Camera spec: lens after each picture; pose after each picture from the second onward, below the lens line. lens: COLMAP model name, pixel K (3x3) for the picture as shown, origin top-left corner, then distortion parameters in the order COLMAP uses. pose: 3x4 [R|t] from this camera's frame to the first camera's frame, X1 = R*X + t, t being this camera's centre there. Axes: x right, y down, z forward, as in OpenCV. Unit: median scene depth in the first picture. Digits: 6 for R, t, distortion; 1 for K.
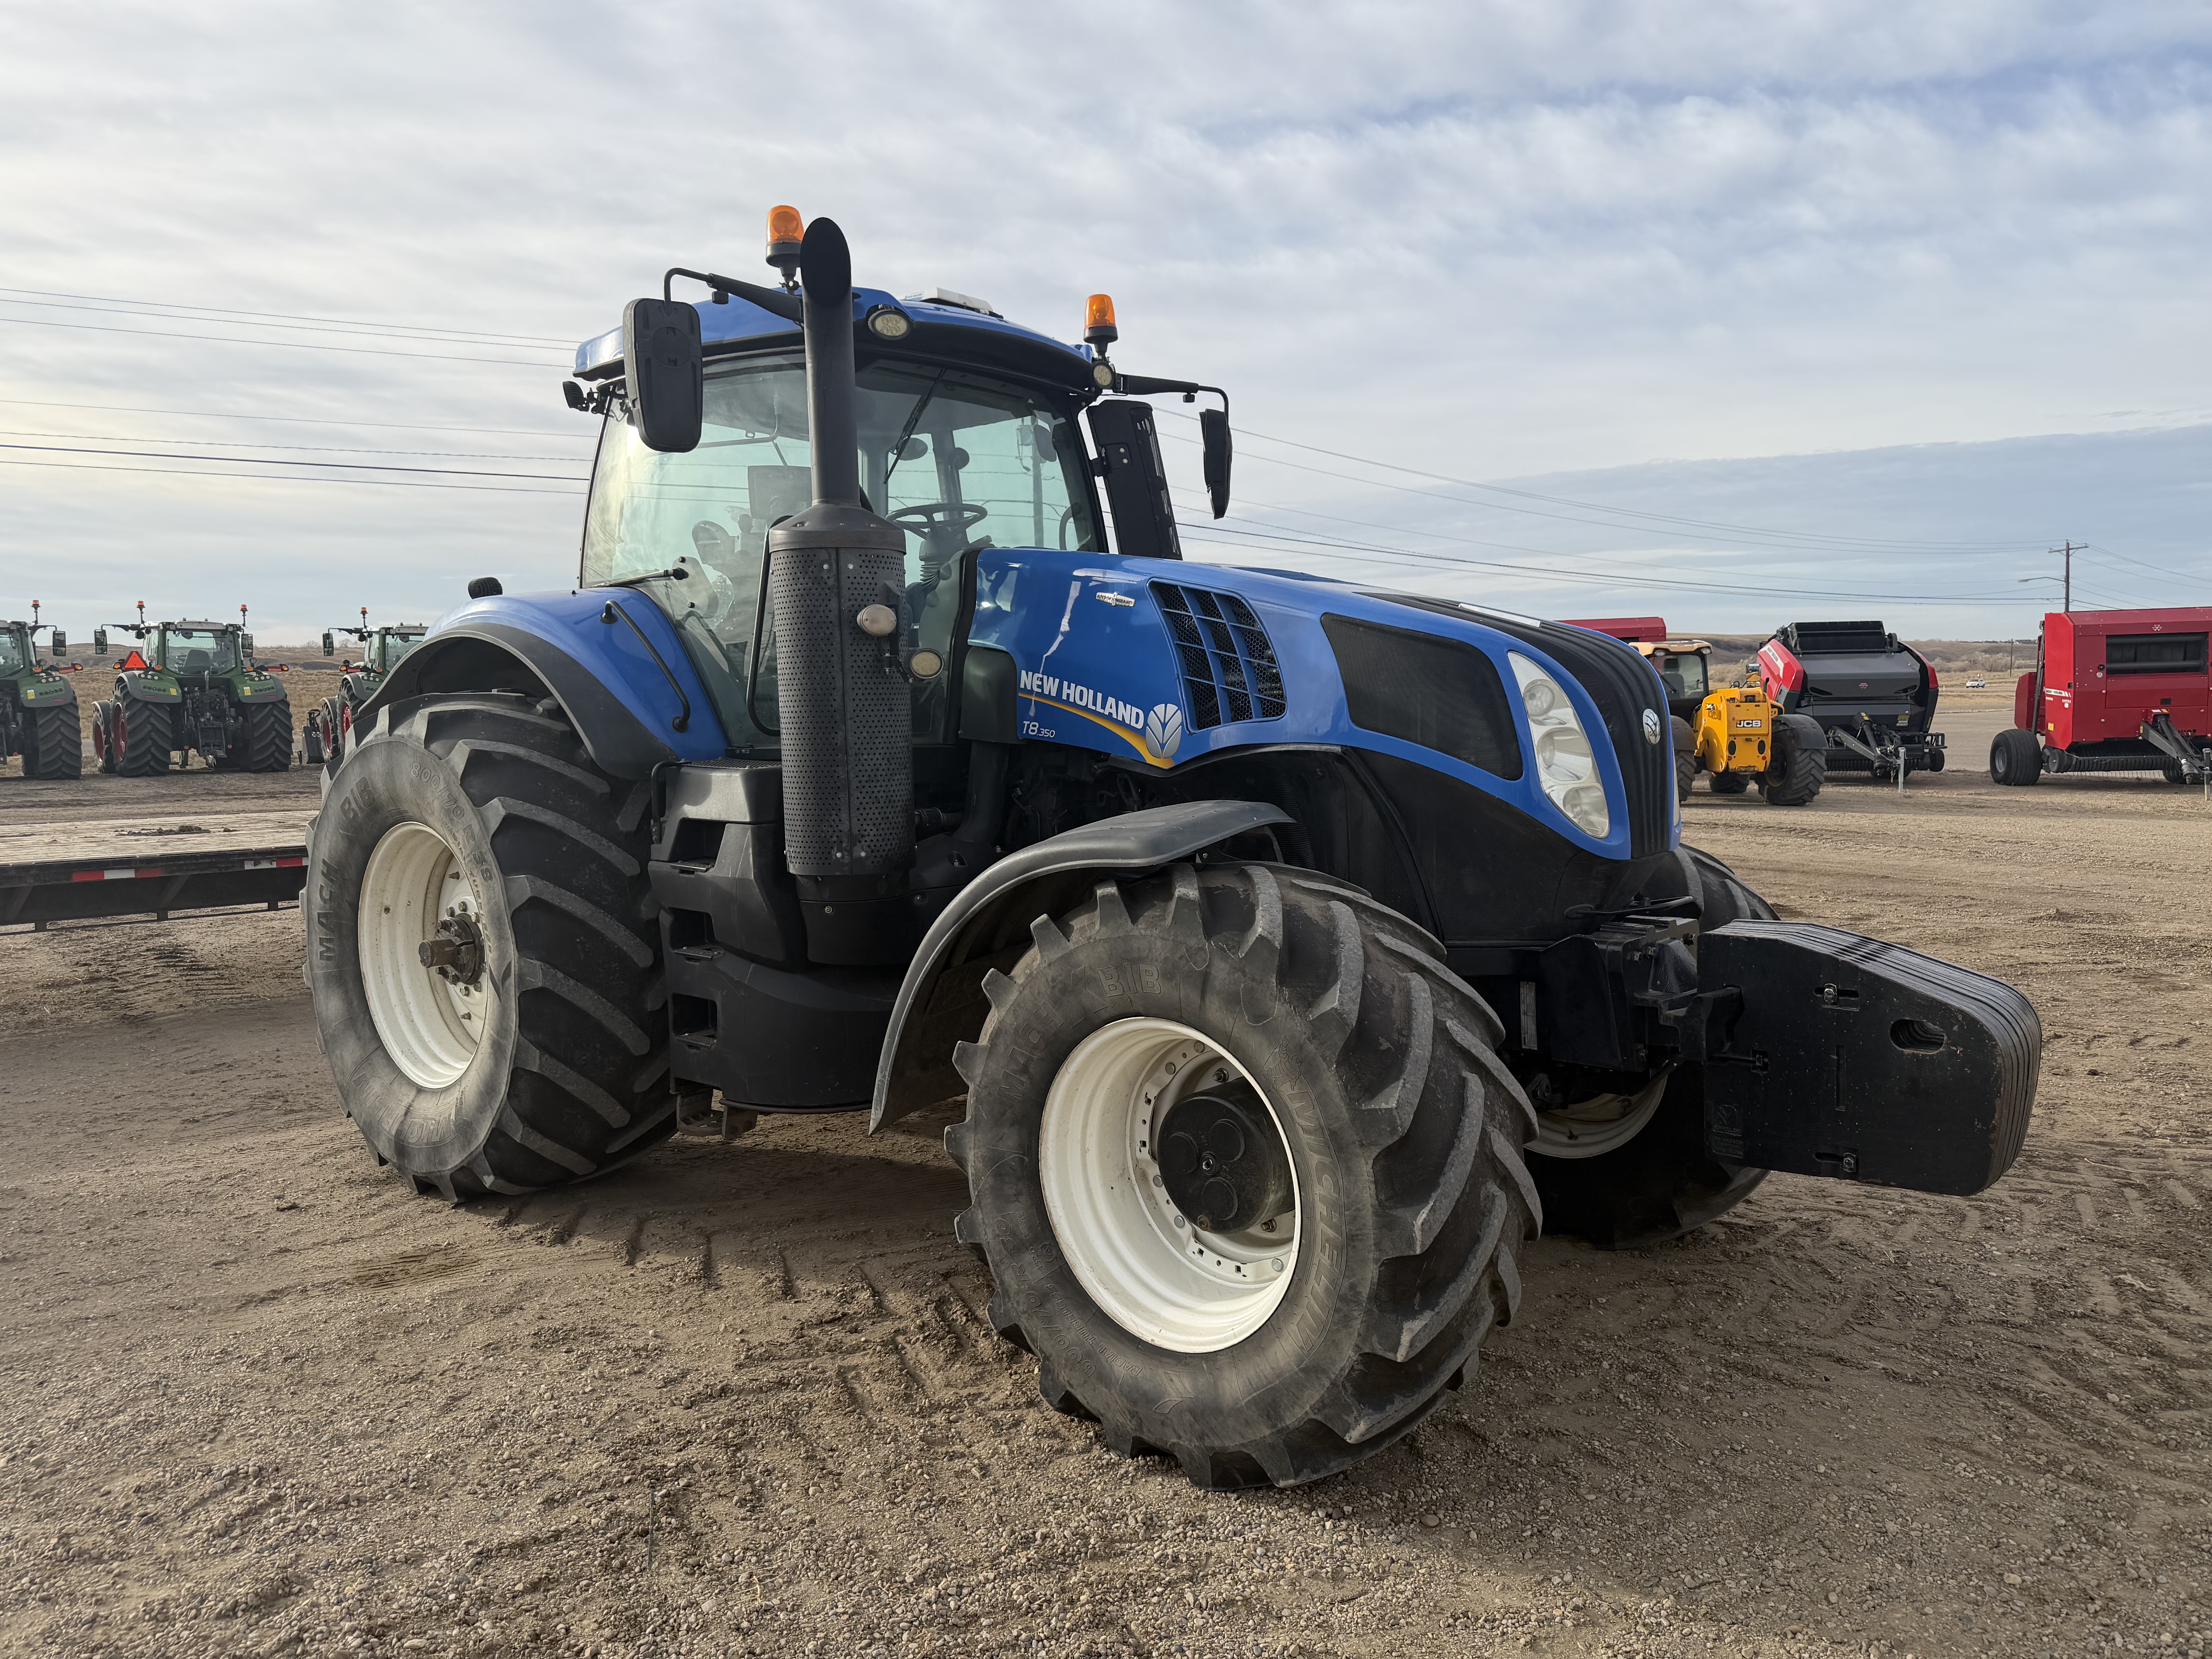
lens RADIAL K [[1657.3, 0, 1105.9], [0, 1657.3, 775.2], [0, 0, 1]] dist [0.004248, -0.004747]
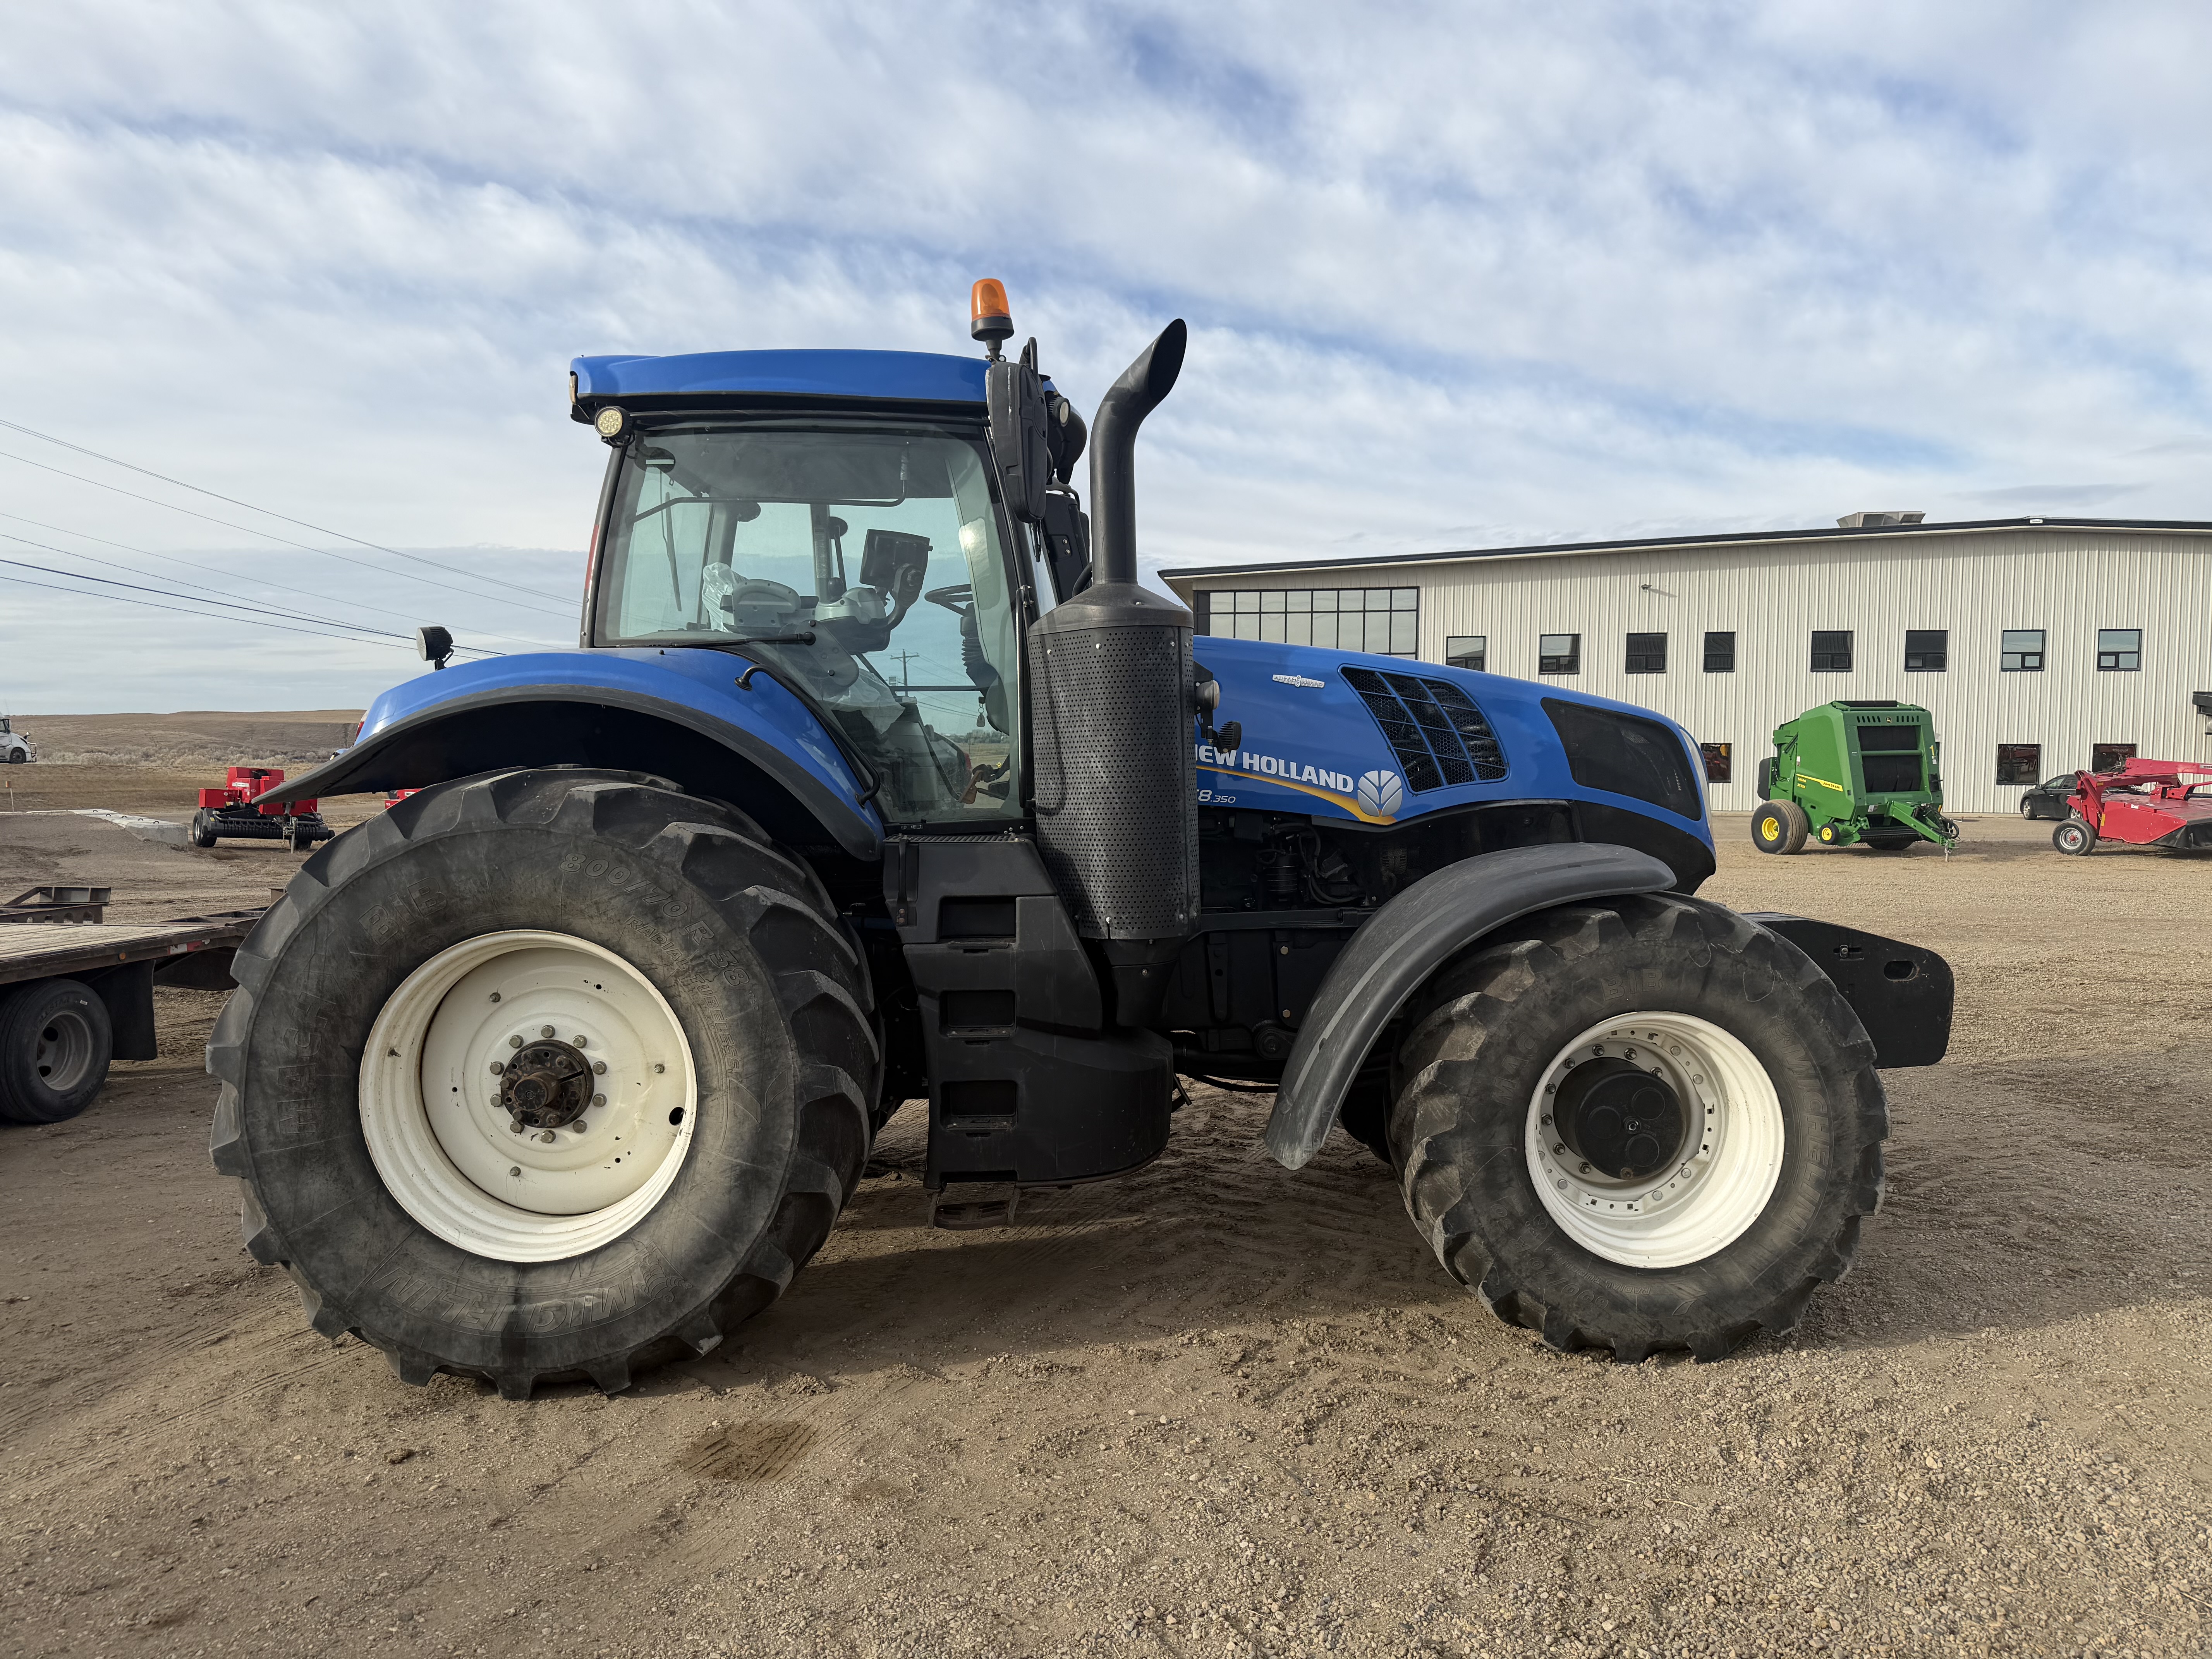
lens RADIAL K [[1670.3, 0, 1106.0], [0, 1670.3, 829.5], [0, 0, 1]] dist [0.005427, 0.005339]
pose [[0.727346, -0.028952, 0.685660, -0.913021], [0.043370, 0.999052, -0.003822, -0.005122], [-0.684899, 0.032517, 0.727912, 0.269840]]
